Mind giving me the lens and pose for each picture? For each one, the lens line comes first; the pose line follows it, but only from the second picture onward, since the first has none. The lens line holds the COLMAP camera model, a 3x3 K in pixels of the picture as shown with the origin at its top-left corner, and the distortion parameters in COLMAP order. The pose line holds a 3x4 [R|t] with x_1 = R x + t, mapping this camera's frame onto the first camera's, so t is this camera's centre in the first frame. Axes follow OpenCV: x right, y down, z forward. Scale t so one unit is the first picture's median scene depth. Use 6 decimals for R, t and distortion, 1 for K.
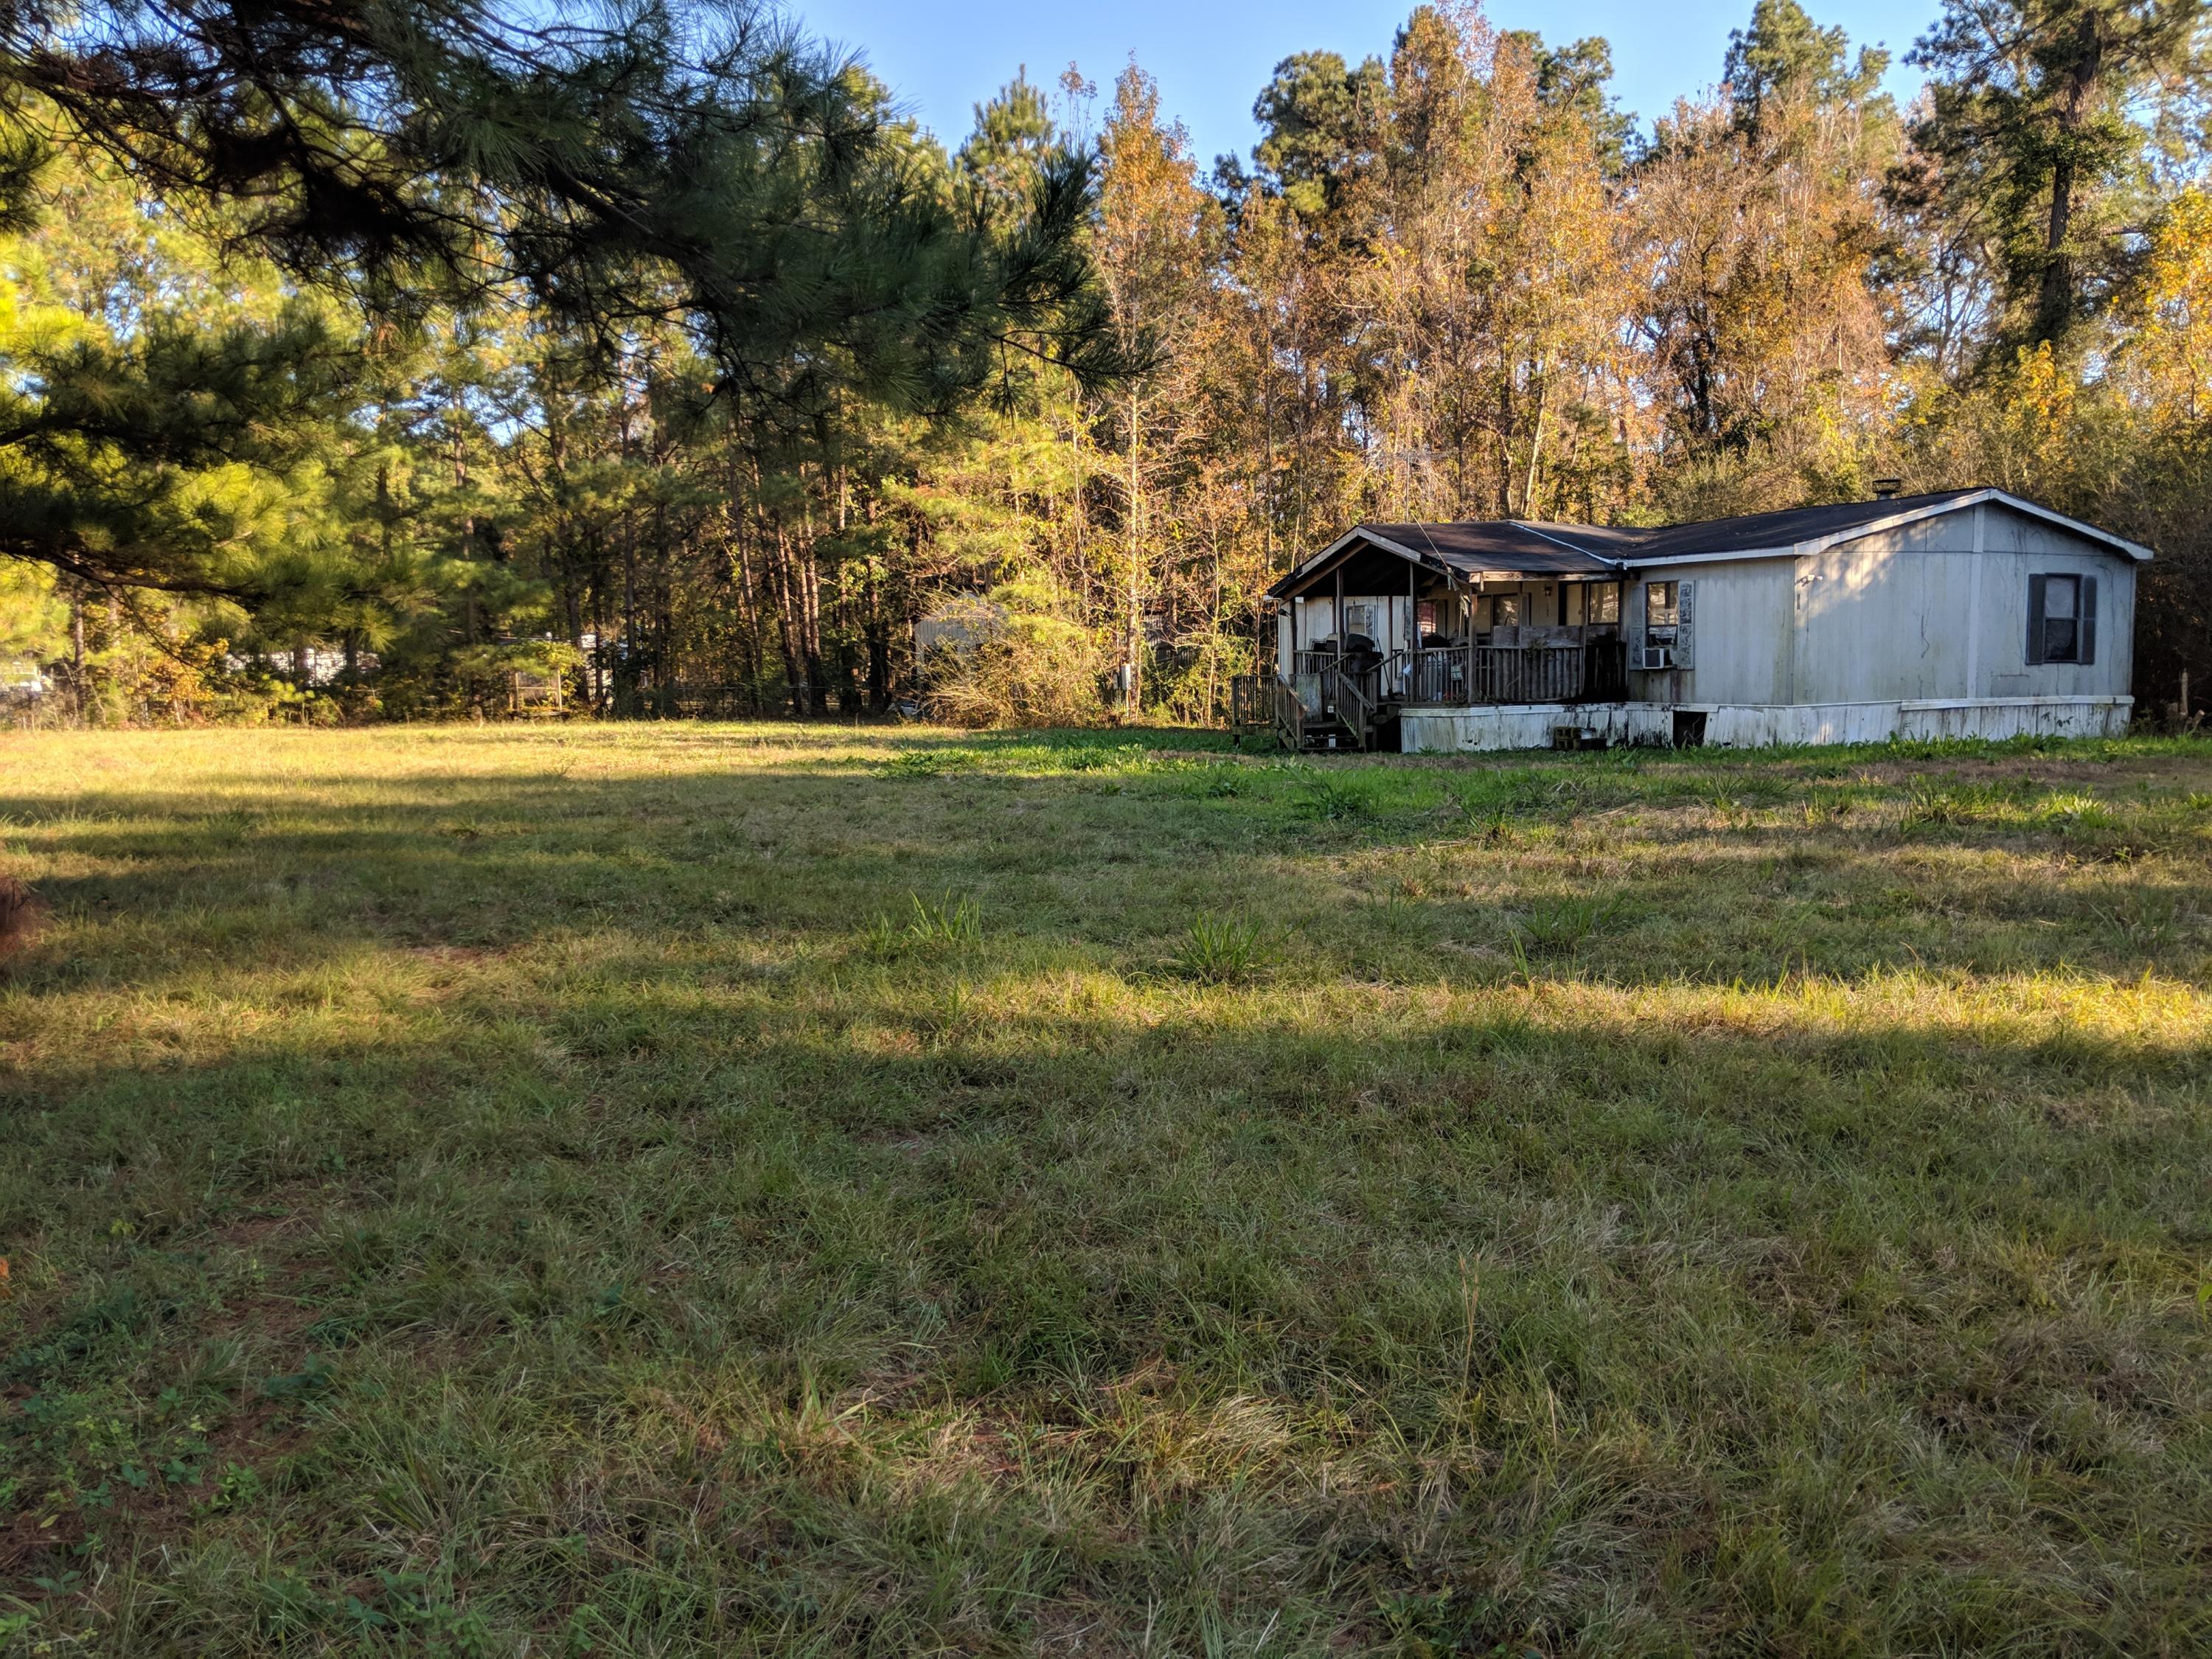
lens RADIAL K [[1791.3, 0, 1056.5], [0, 1791.3, 878.6], [0, 0, 1]] dist [0.069342, -0.069259]
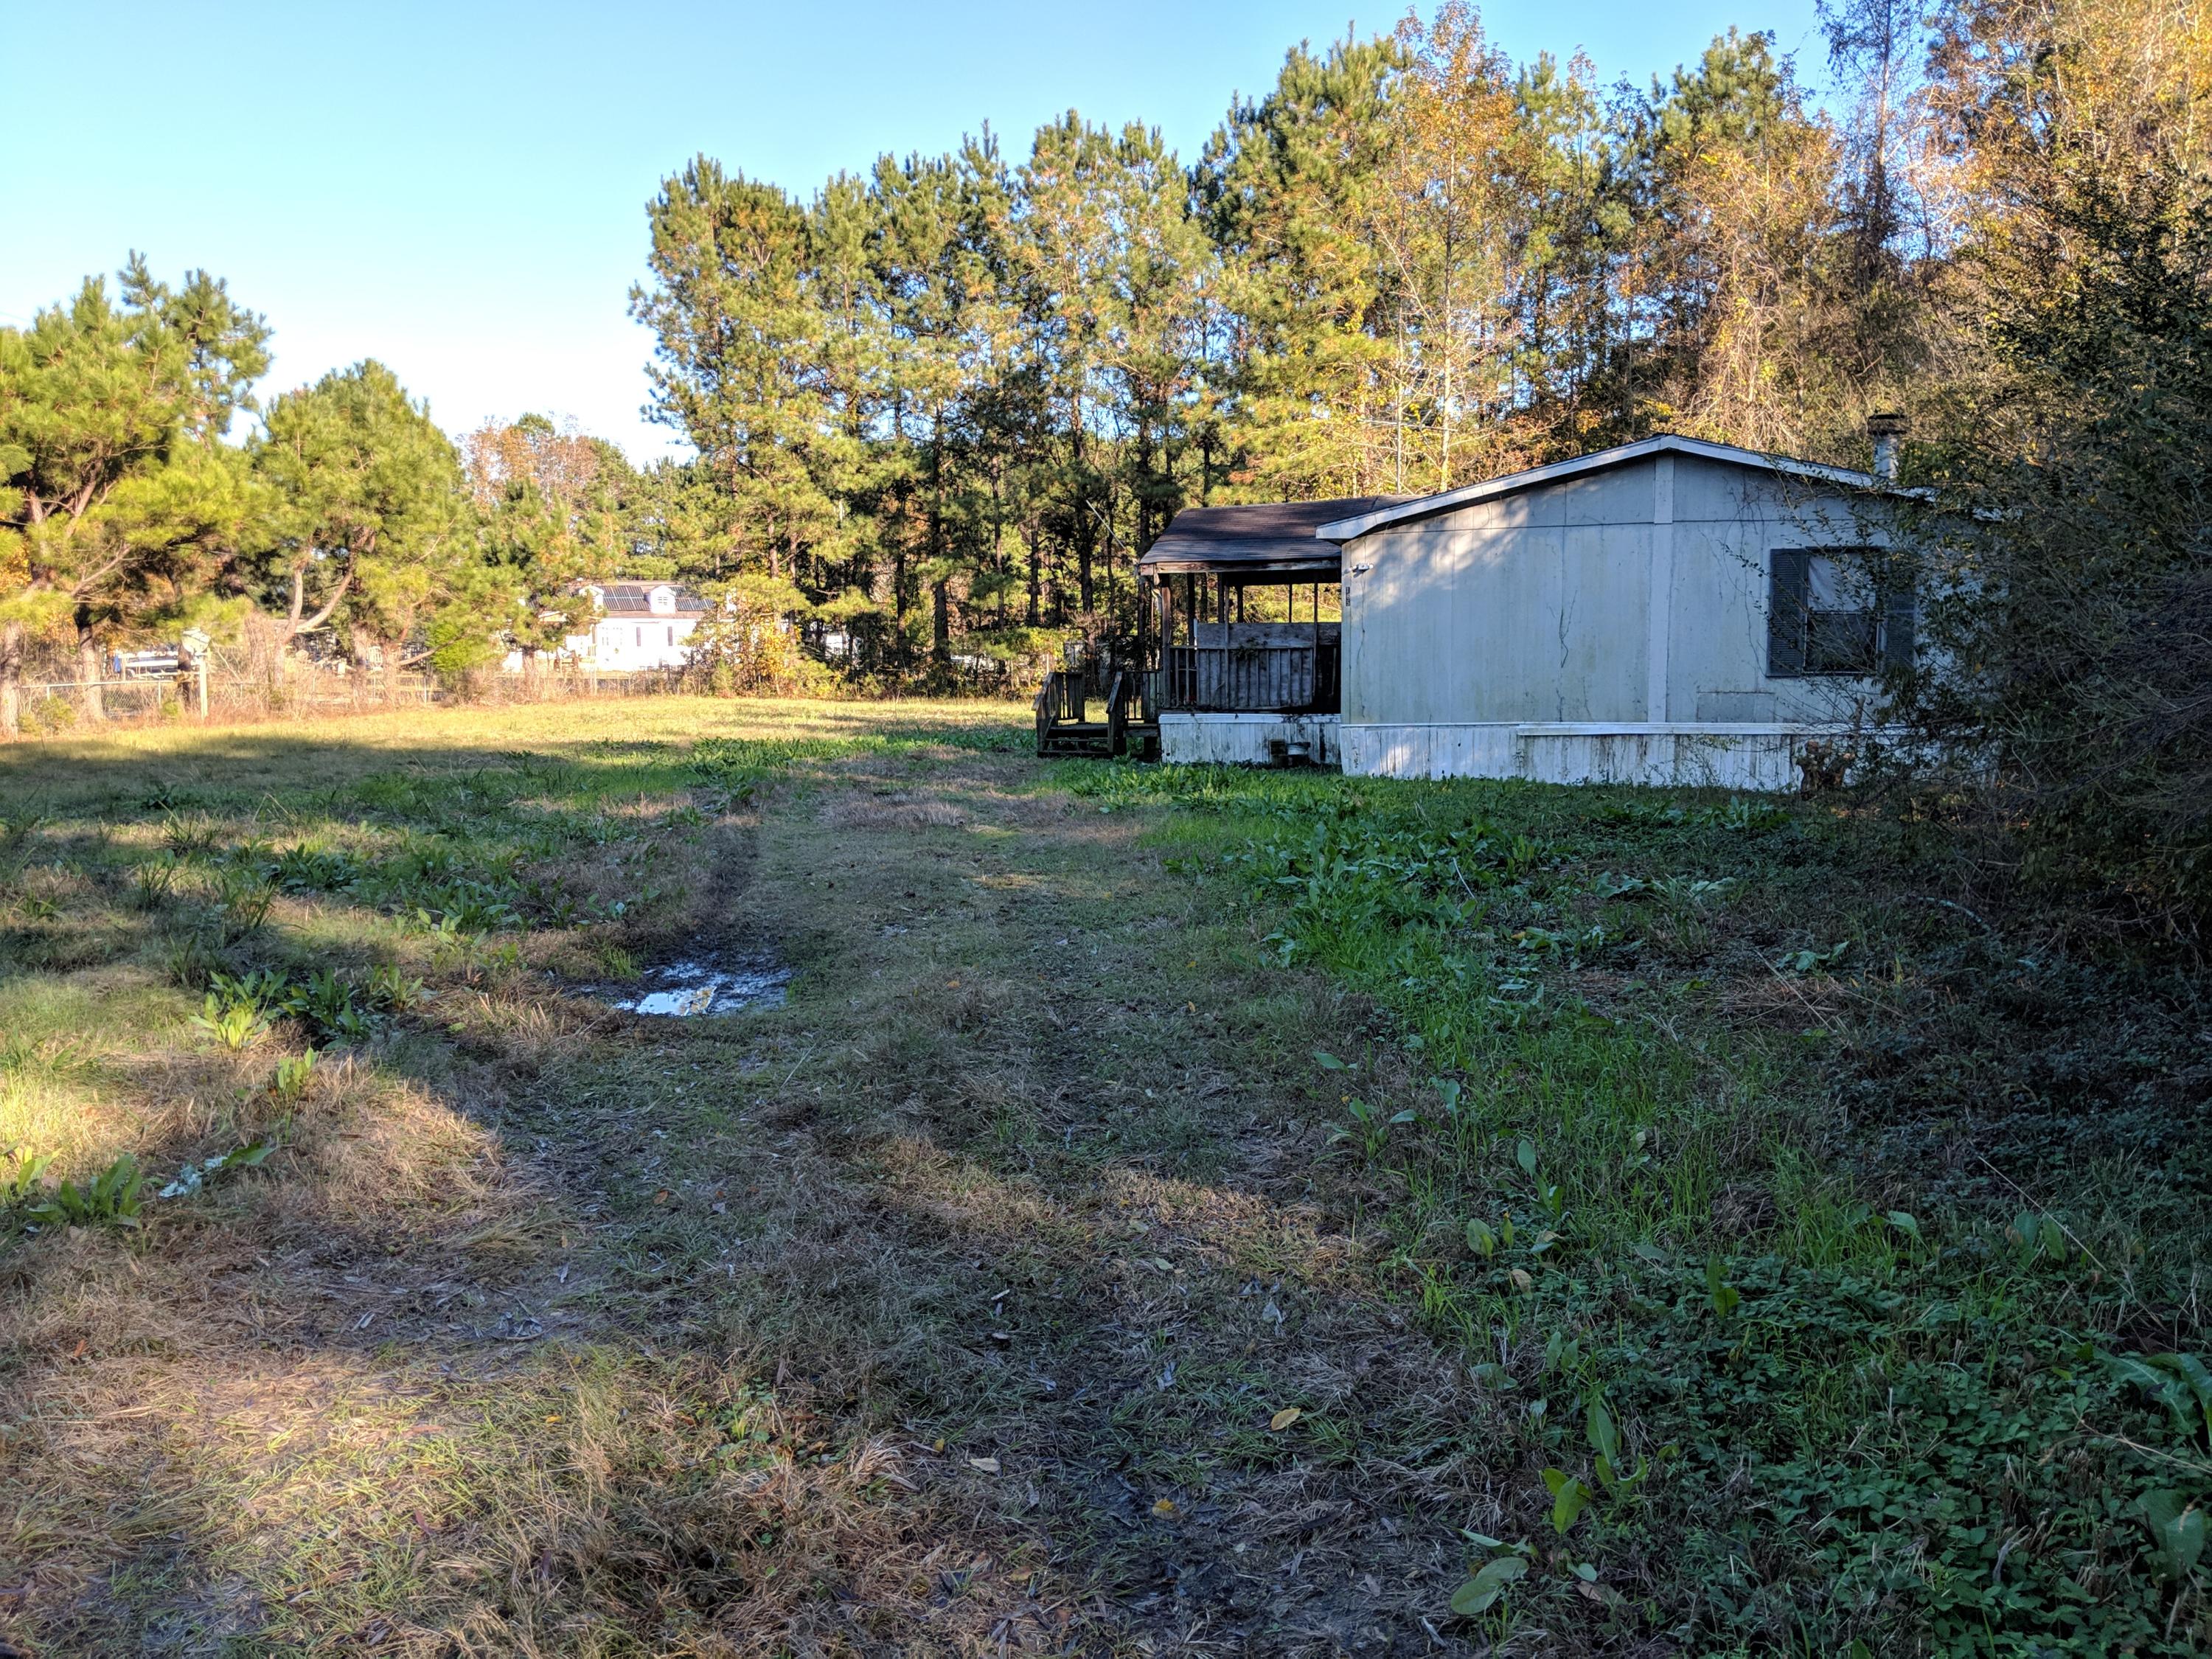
lens RADIAL K [[1791.3, 0, 1104.9], [0, 1791.3, 828.6], [0, 0, 1]] dist [0.069342, -0.069259]
pose [[0.841370, 0.063404, -0.536727, 0.657285], [-0.071453, 0.997427, 0.005817, -0.042358], [0.535715, 0.033456, 0.843736, 0.256155]]
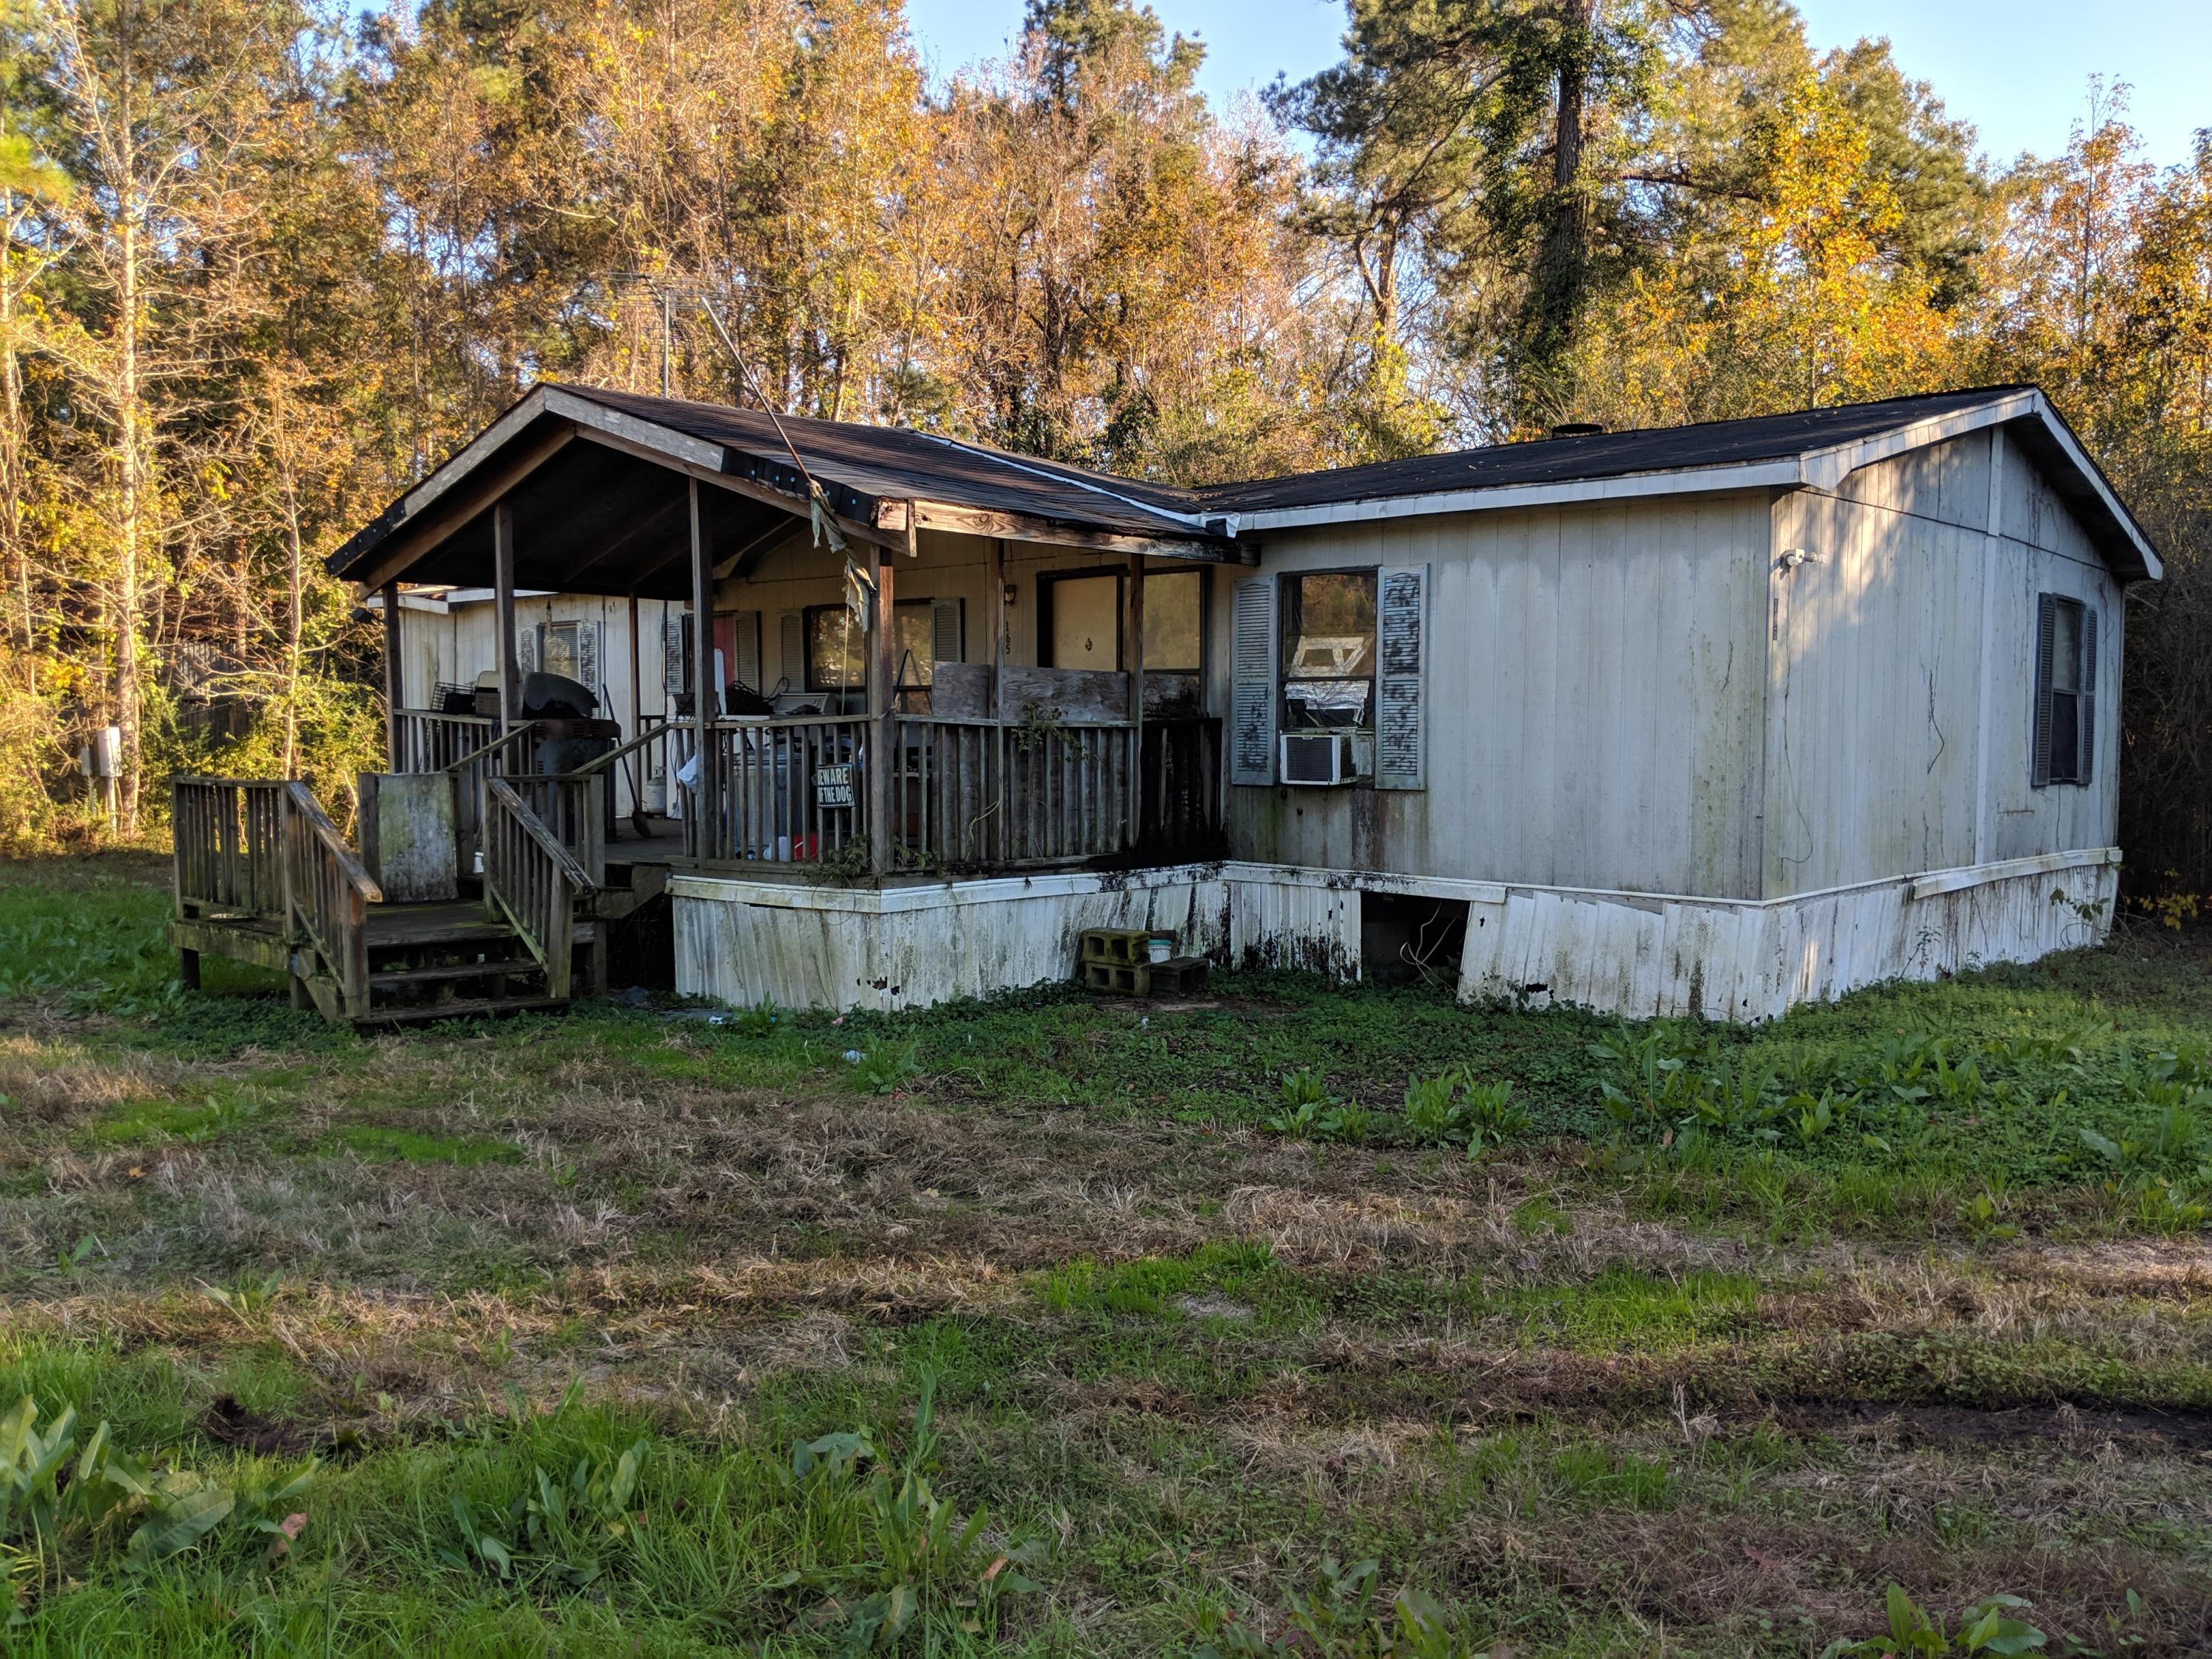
lens RADIAL K [[1791.3, 0, 1120.2], [0, 1791.3, 811.2], [0, 0, 1]] dist [0.069342, -0.069259]
pose [[0.900039, 0.004292, 0.435788, 0.117574], [0.028407, 0.997247, -0.068491, -0.082696], [-0.434882, 0.074024, 0.897440, 0.649195]]
